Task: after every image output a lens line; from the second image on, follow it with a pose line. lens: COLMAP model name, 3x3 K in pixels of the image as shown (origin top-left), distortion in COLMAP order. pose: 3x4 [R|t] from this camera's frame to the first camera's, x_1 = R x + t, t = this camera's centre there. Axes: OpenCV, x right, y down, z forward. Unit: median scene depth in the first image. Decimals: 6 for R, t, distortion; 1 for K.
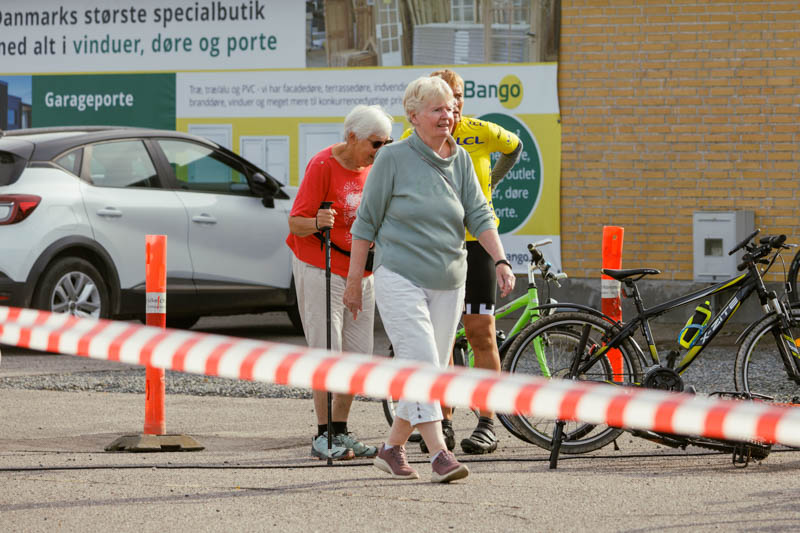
lens RADIAL K [[4227.2, 0, 399.2], [0, 4227.2, 266.1], [0, 0, 1]] dist [-1.287018, 0.000000]
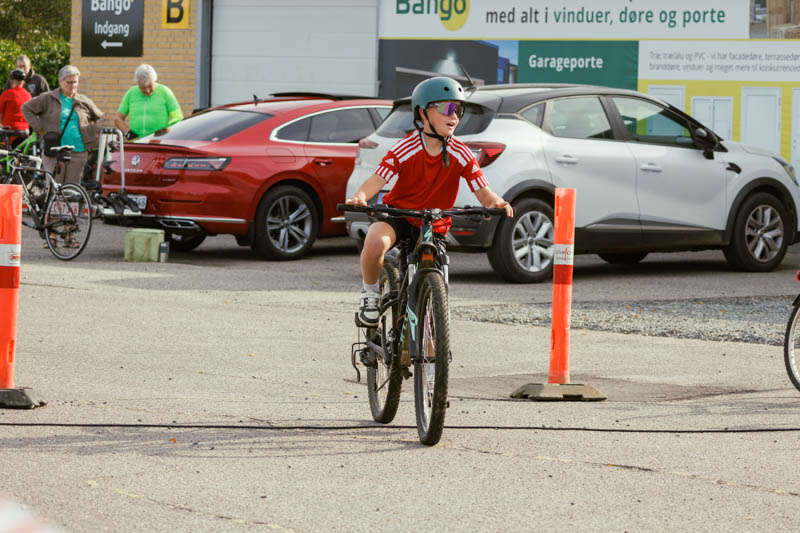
lens RADIAL K [[2737.9, 0, 400.4], [0, 2737.9, 267.6], [0, 0, 1]] dist [-0.224884, 0.000000]
pose [[0.985688, 0.028824, -0.166099, 0.010292], [-0.023632, 0.999171, 0.033148, -0.006951], [0.166917, -0.028748, 0.985552, 0.255687]]
